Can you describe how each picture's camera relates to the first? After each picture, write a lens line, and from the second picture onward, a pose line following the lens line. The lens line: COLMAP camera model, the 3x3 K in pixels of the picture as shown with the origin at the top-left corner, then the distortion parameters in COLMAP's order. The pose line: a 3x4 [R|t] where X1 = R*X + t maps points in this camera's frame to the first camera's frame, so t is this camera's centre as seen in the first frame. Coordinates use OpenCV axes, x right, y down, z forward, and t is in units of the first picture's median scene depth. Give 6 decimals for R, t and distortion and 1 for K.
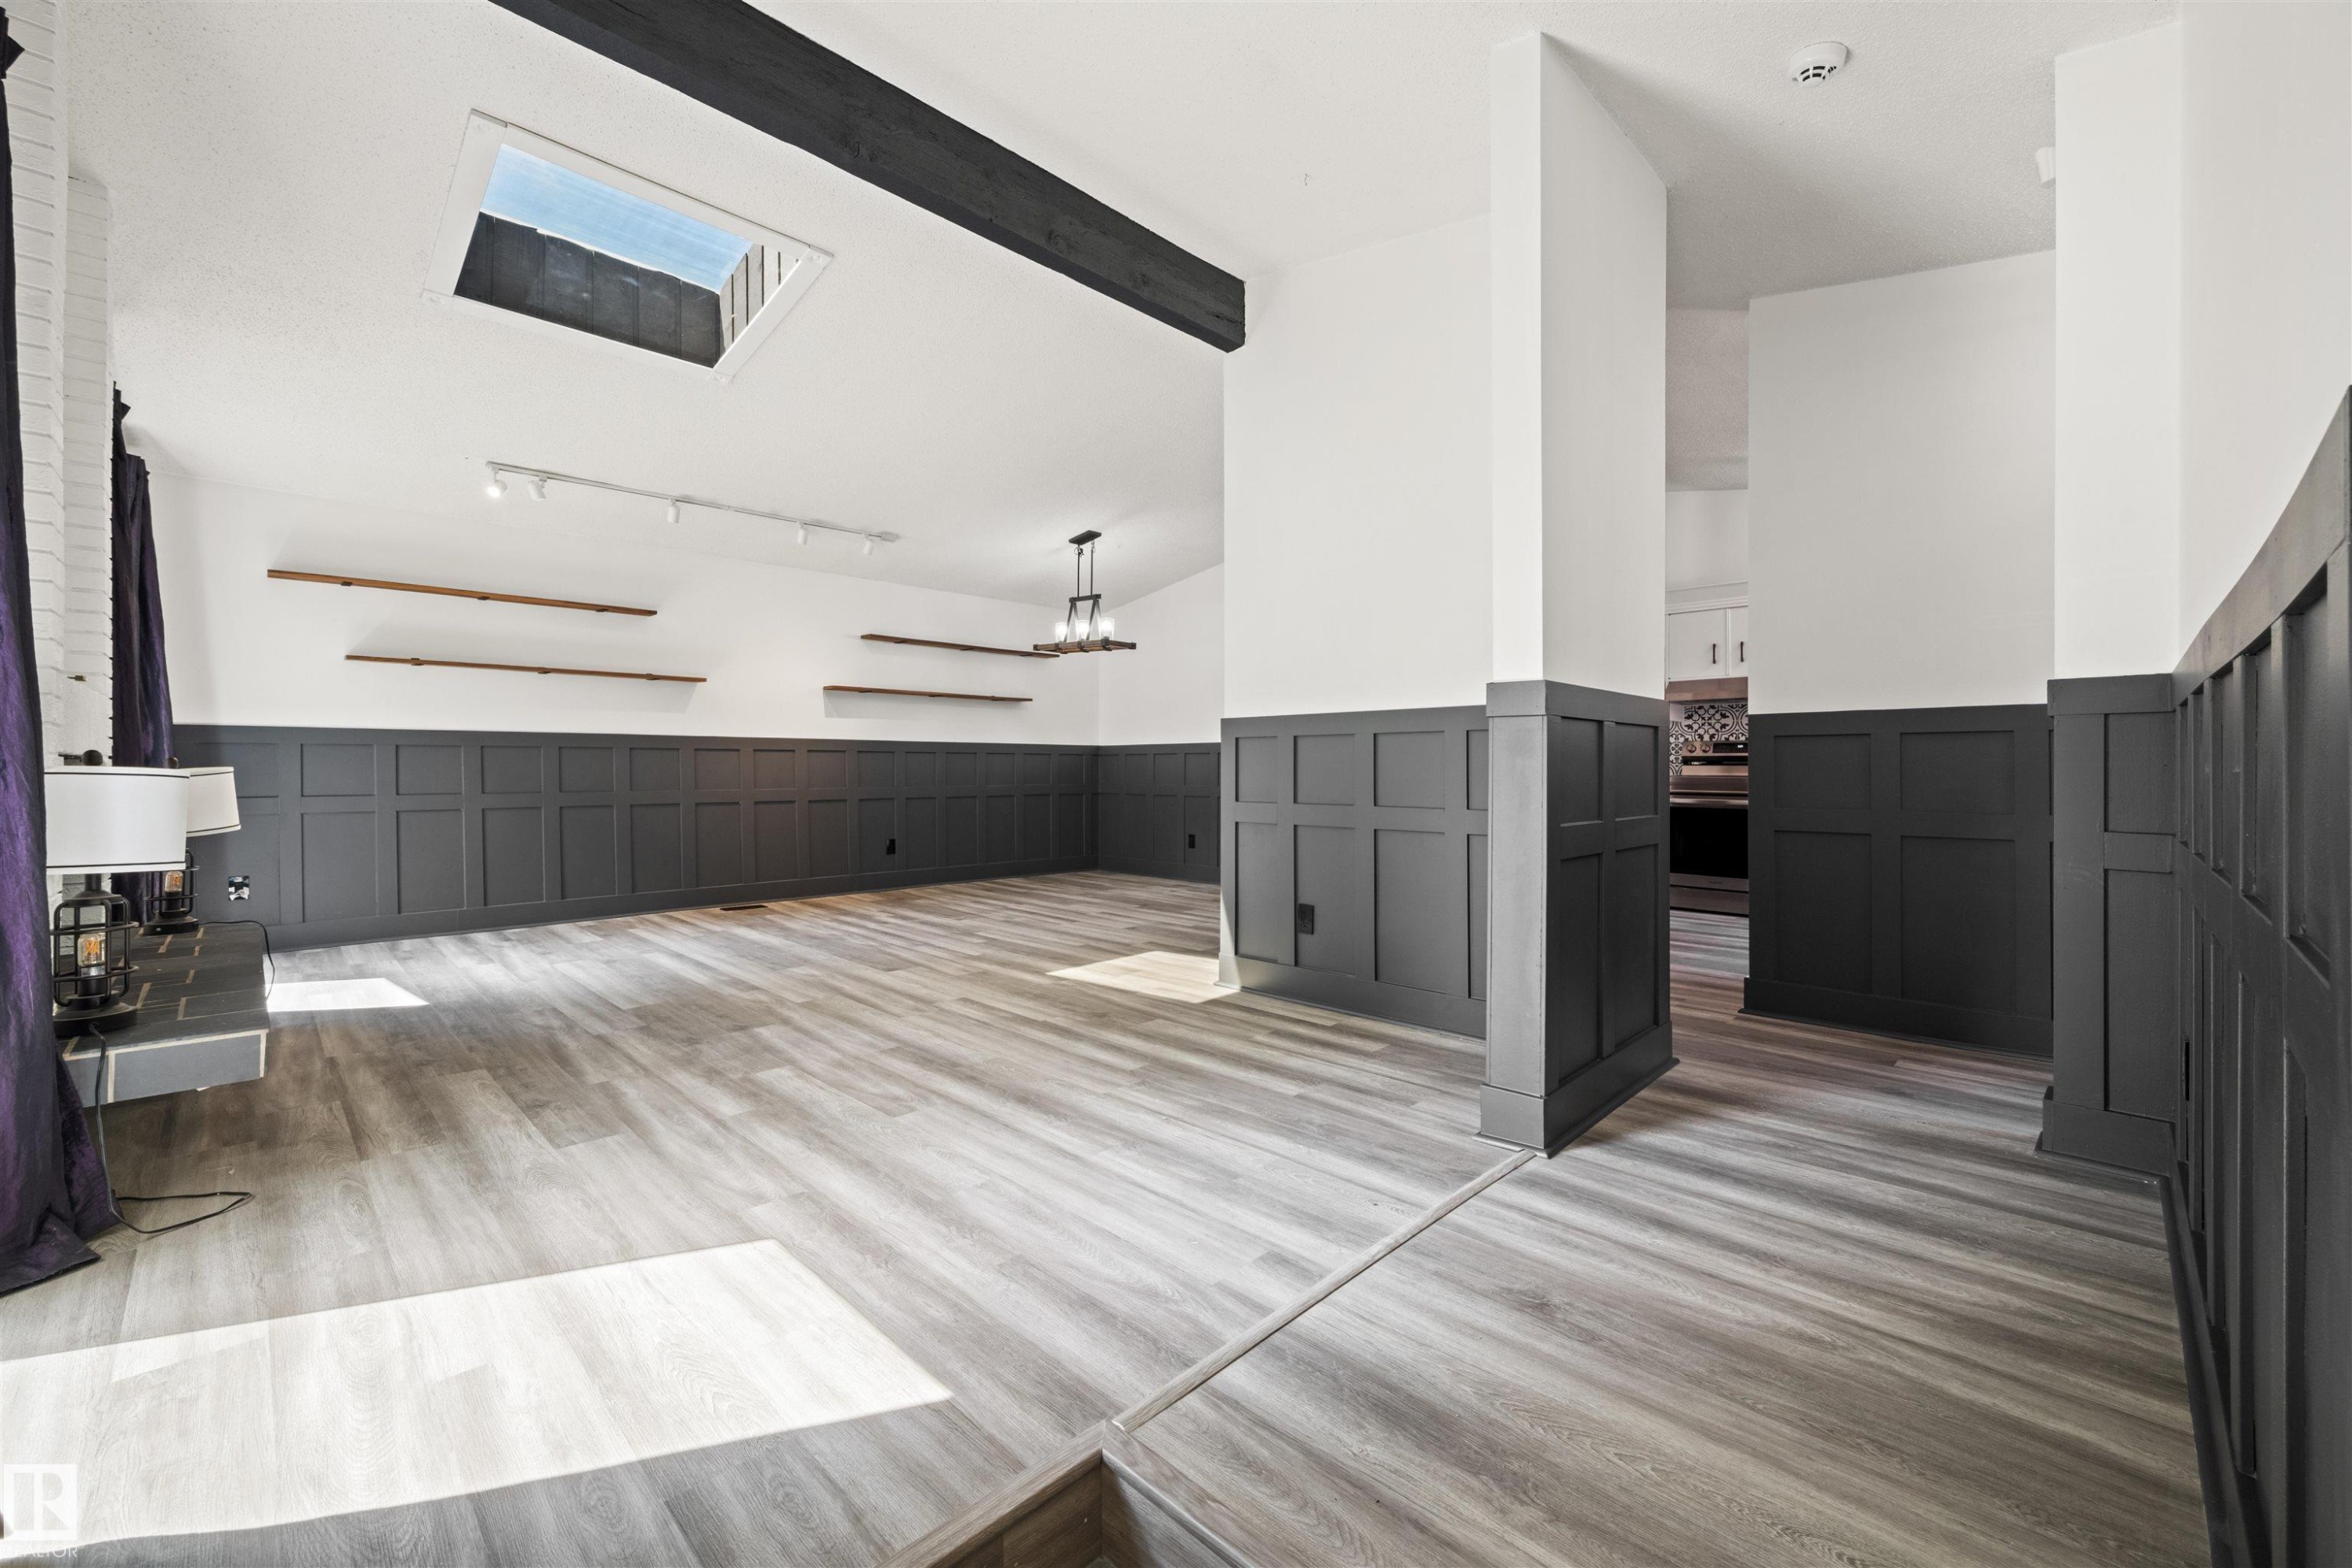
lens RADIAL K [[929.3, 0, 1159.8], [0, 929.3, 782.9], [0, 0, 1]] dist [-0.001508, 0.000749]
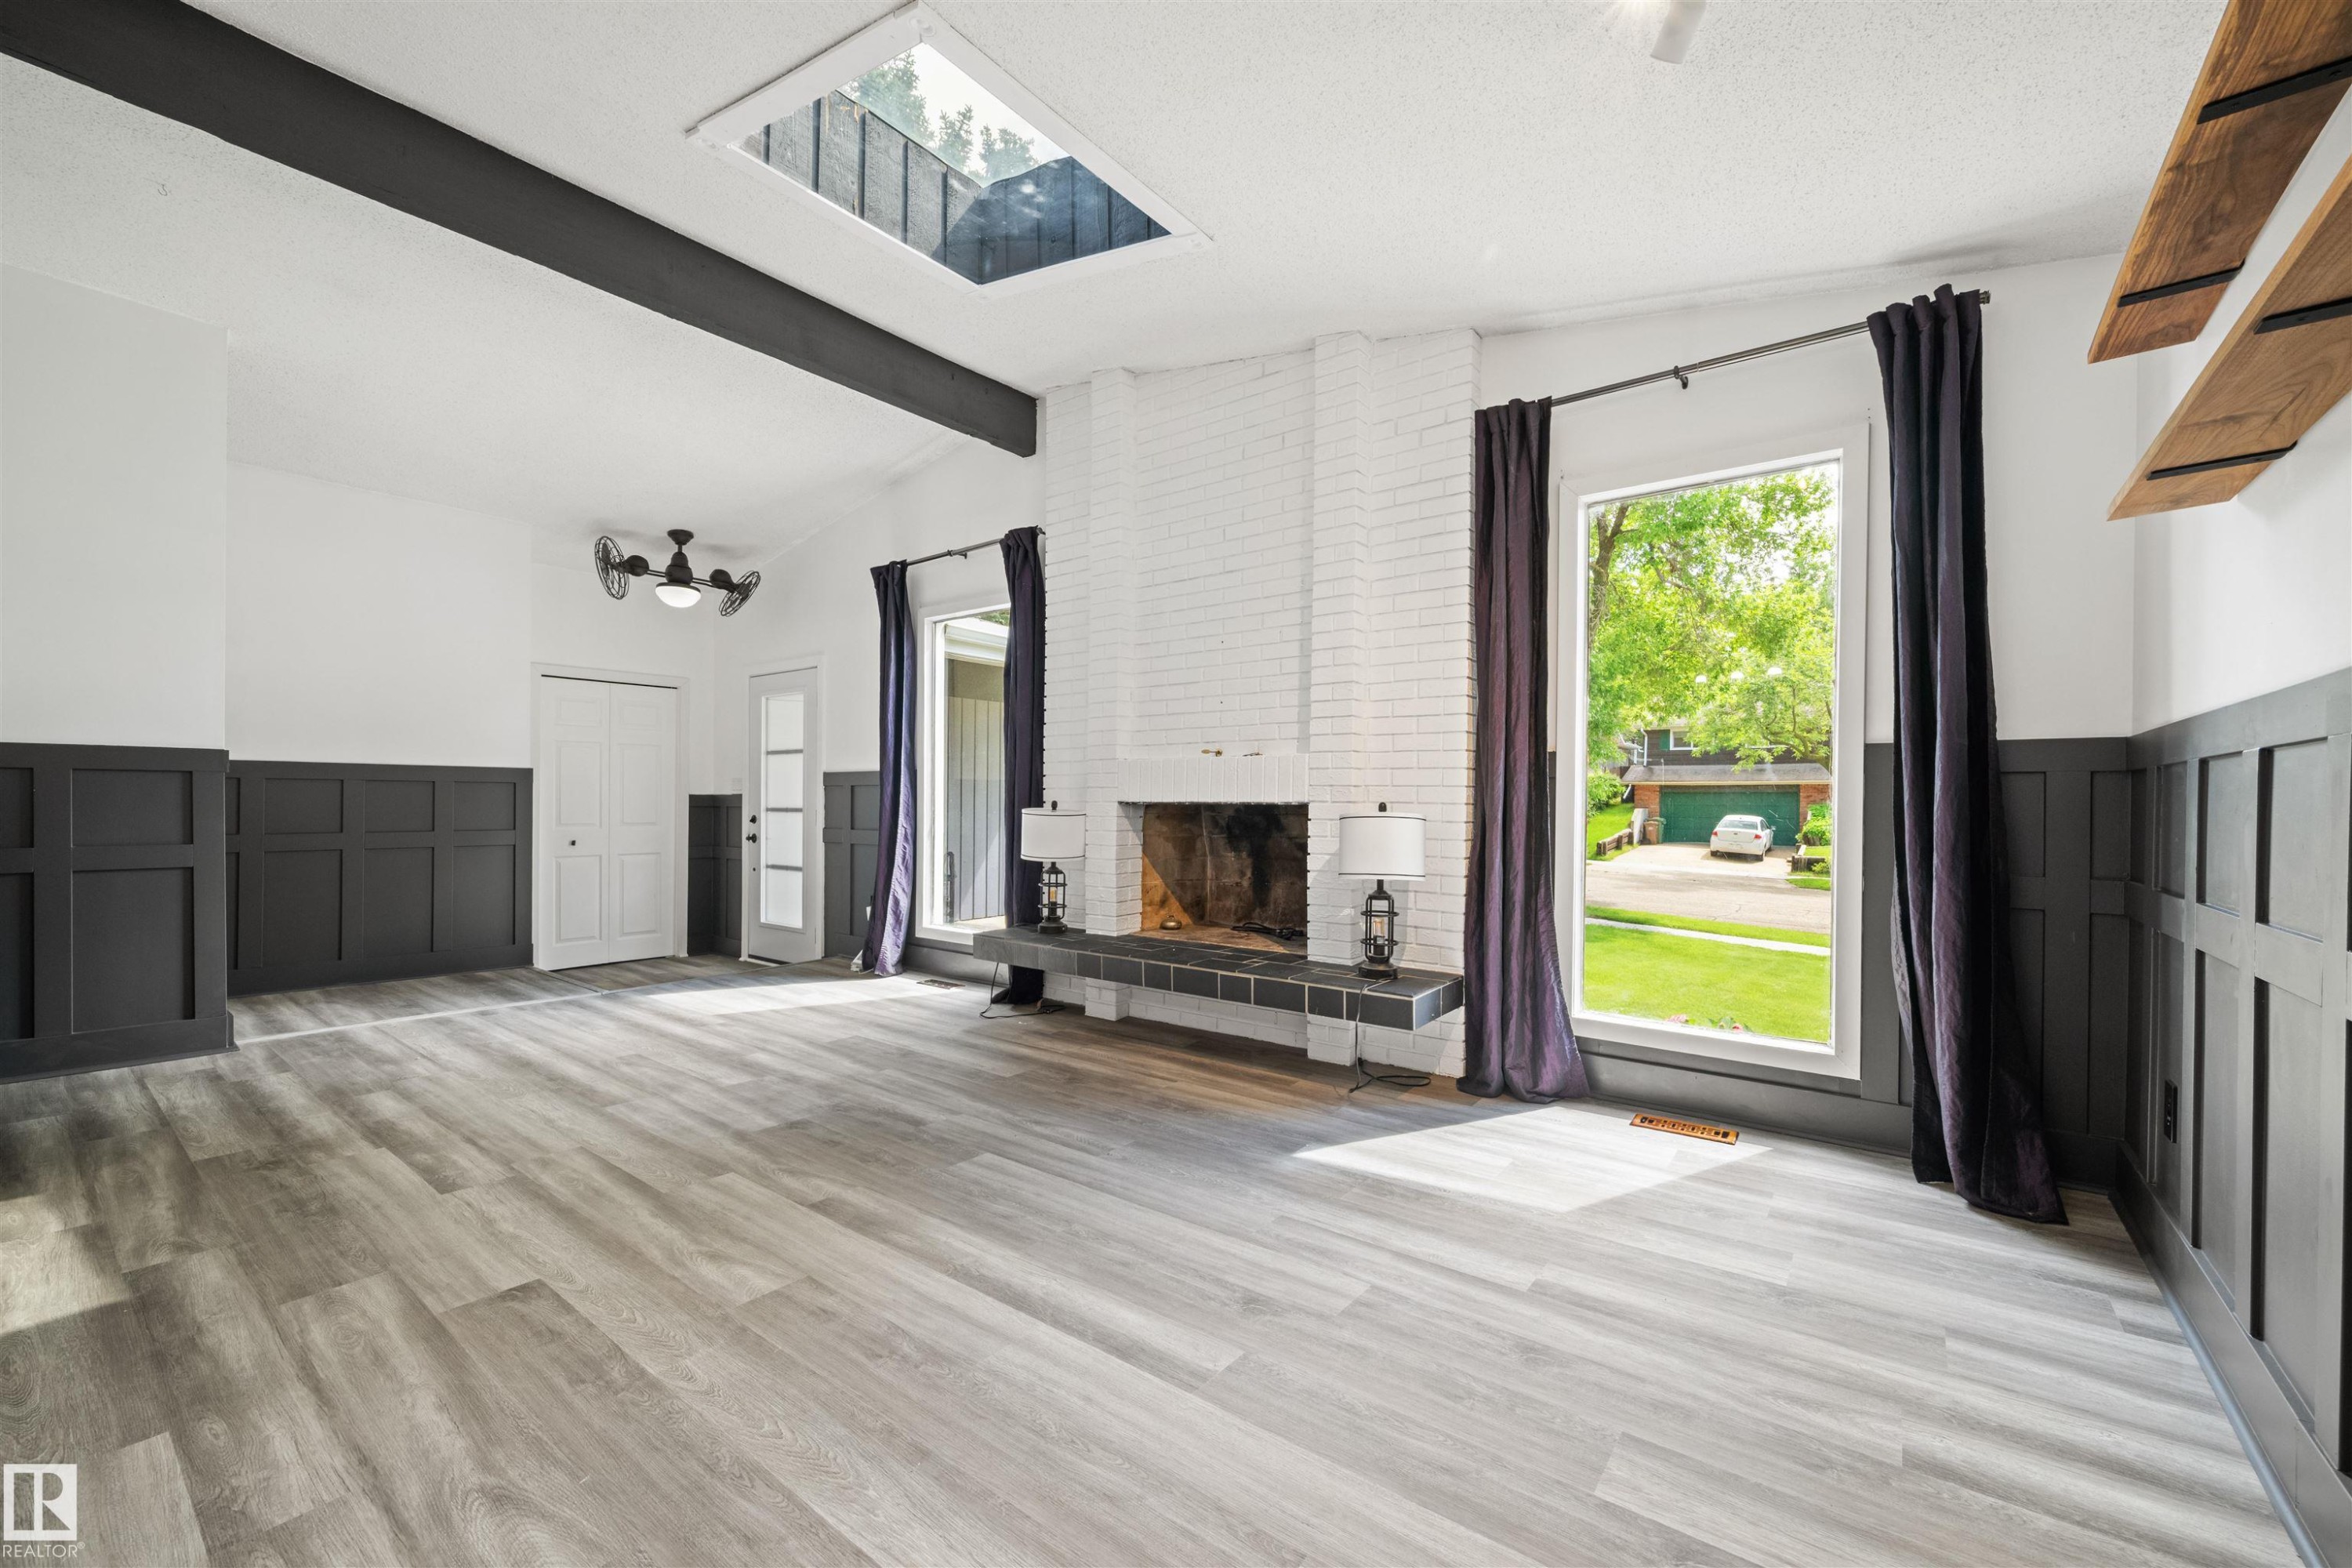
lens RADIAL K [[929.3, 0, 1185.9], [0, 929.3, 805.0], [0, 0, 1]] dist [-0.001508, 0.000749]
pose [[-0.989284, -0.002528, -0.145982, -0.640193], [-0.005046, 0.999845, 0.016880, -0.037830], [0.145916, 0.017436, -0.989143, 1.773501]]
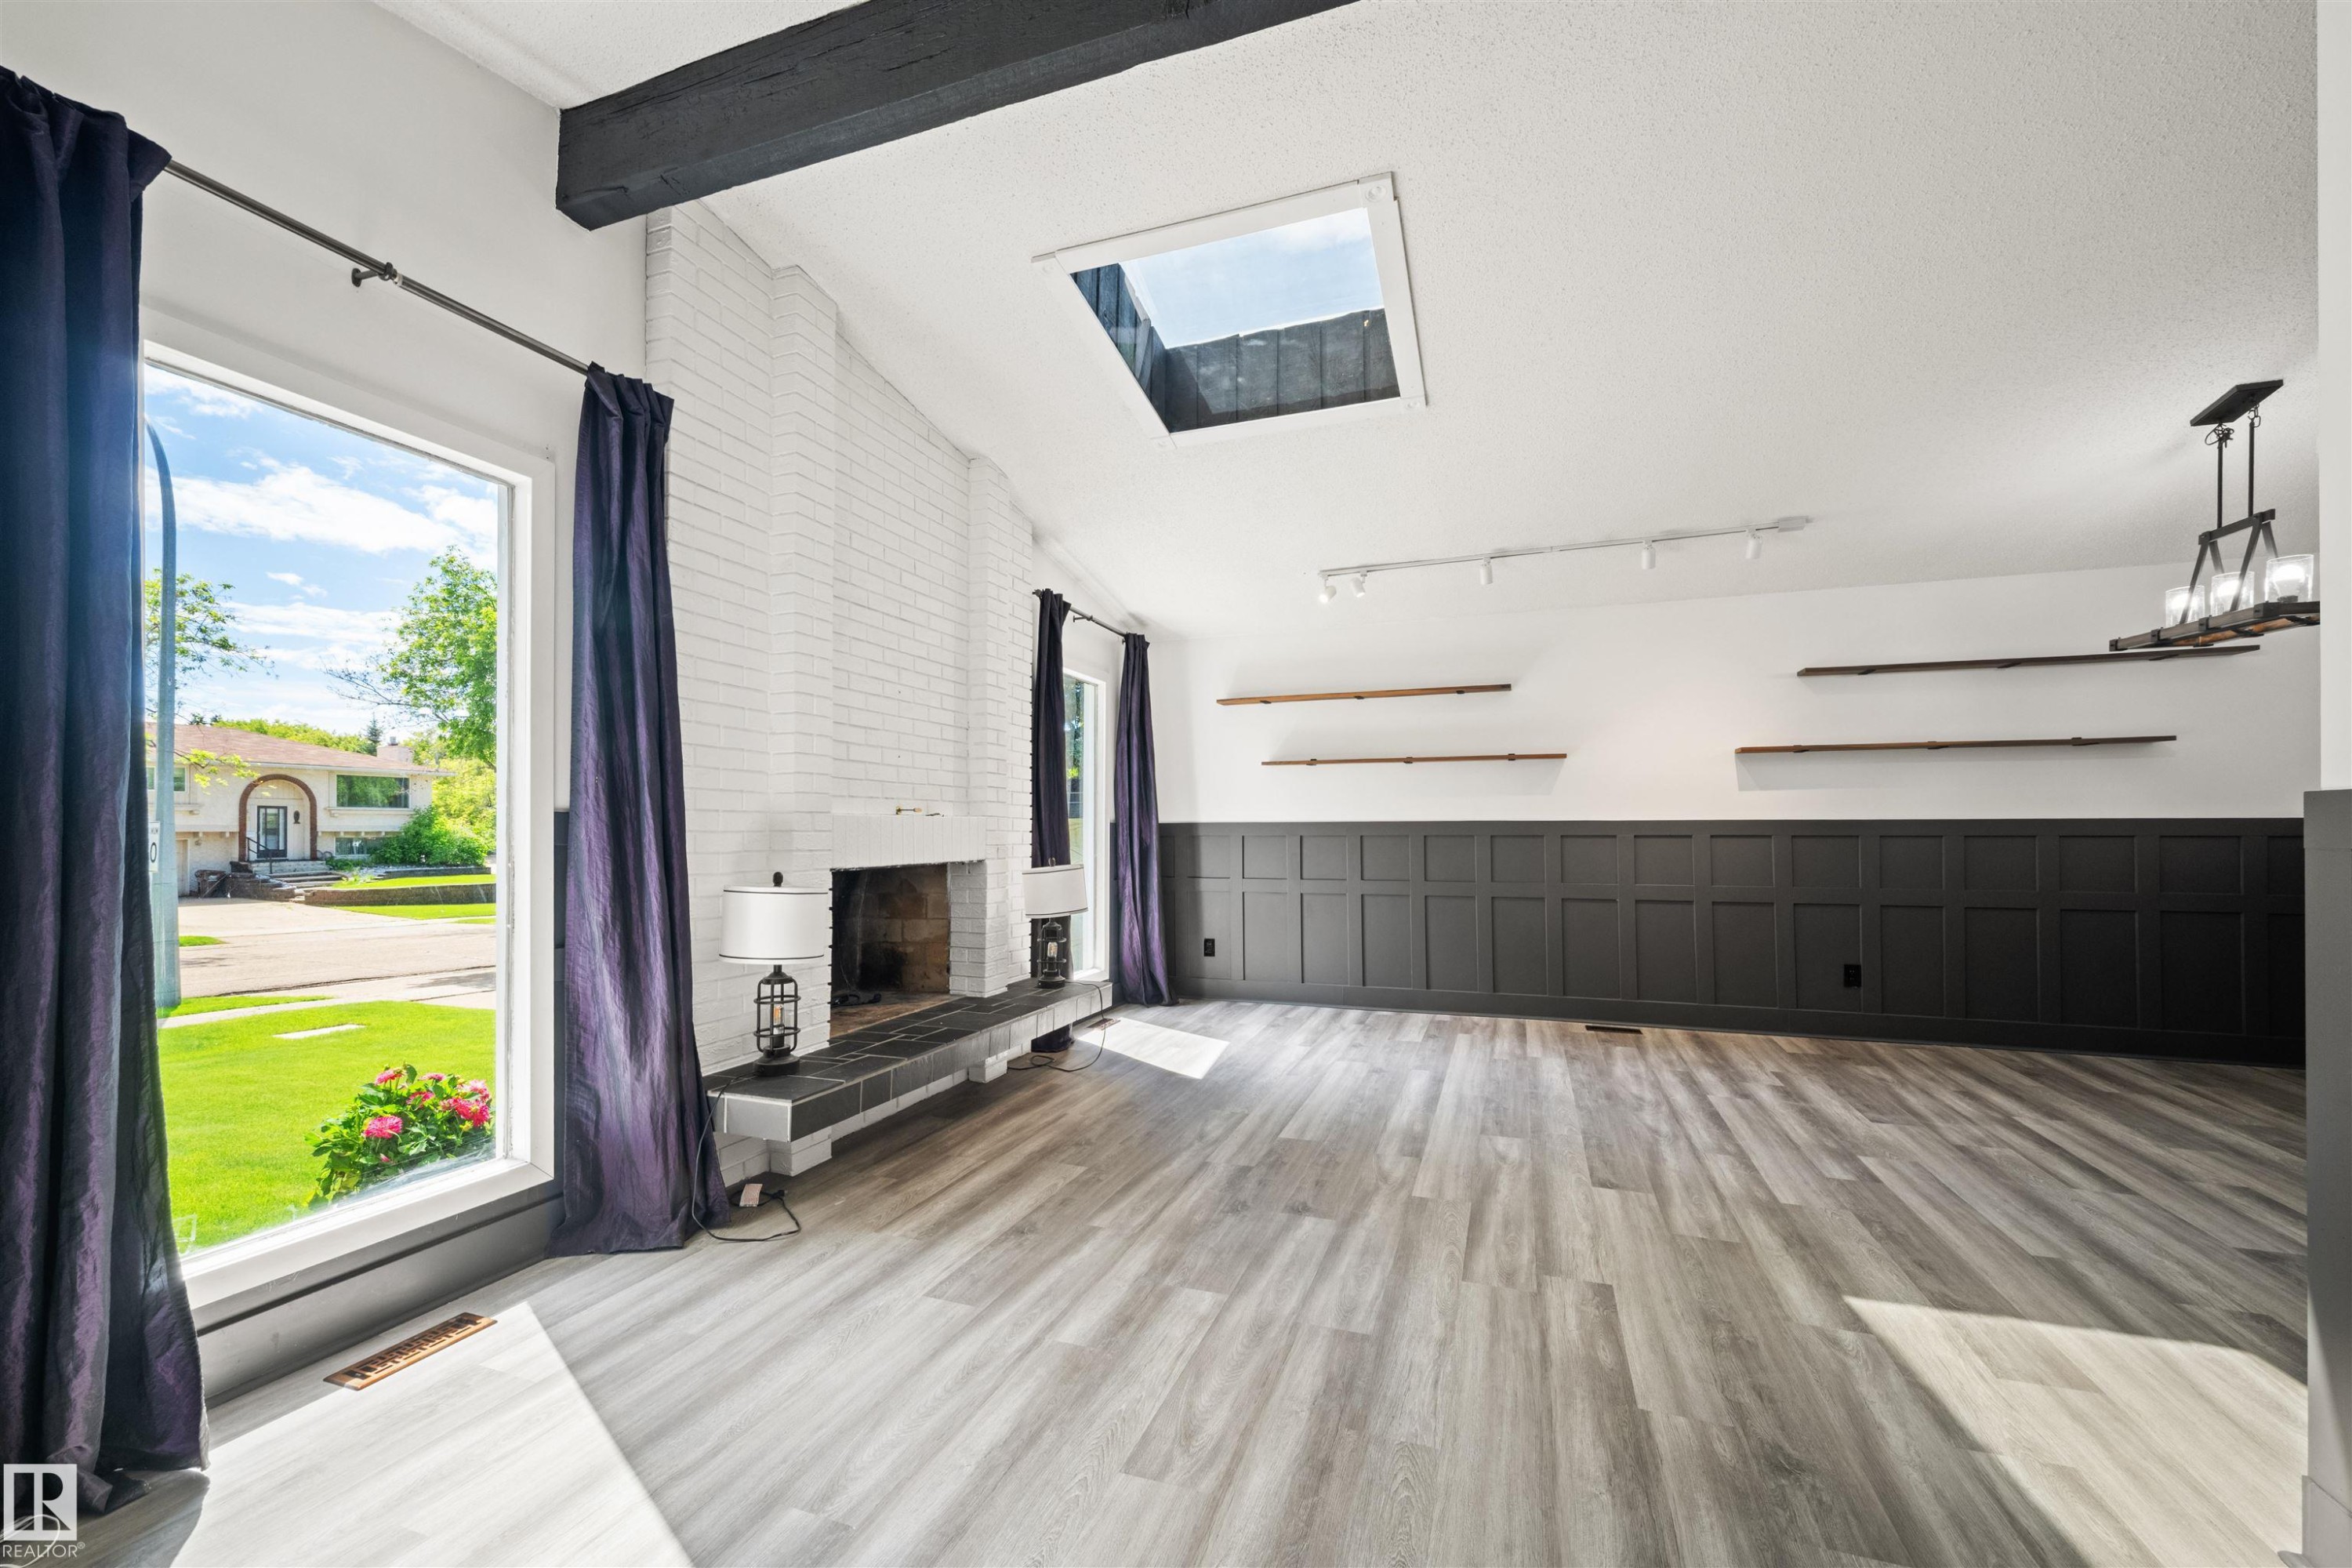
lens RADIAL K [[929.3, 0, 1177.7], [0, 929.3, 834.0], [0, 0, 1]] dist [-0.001508, 0.000749]
pose [[0.432235, 0.004032, -0.901752, 0.216643], [-0.009827, 0.999952, -0.000239, -0.057924], [0.901708, 0.008965, 0.432253, 0.523950]]
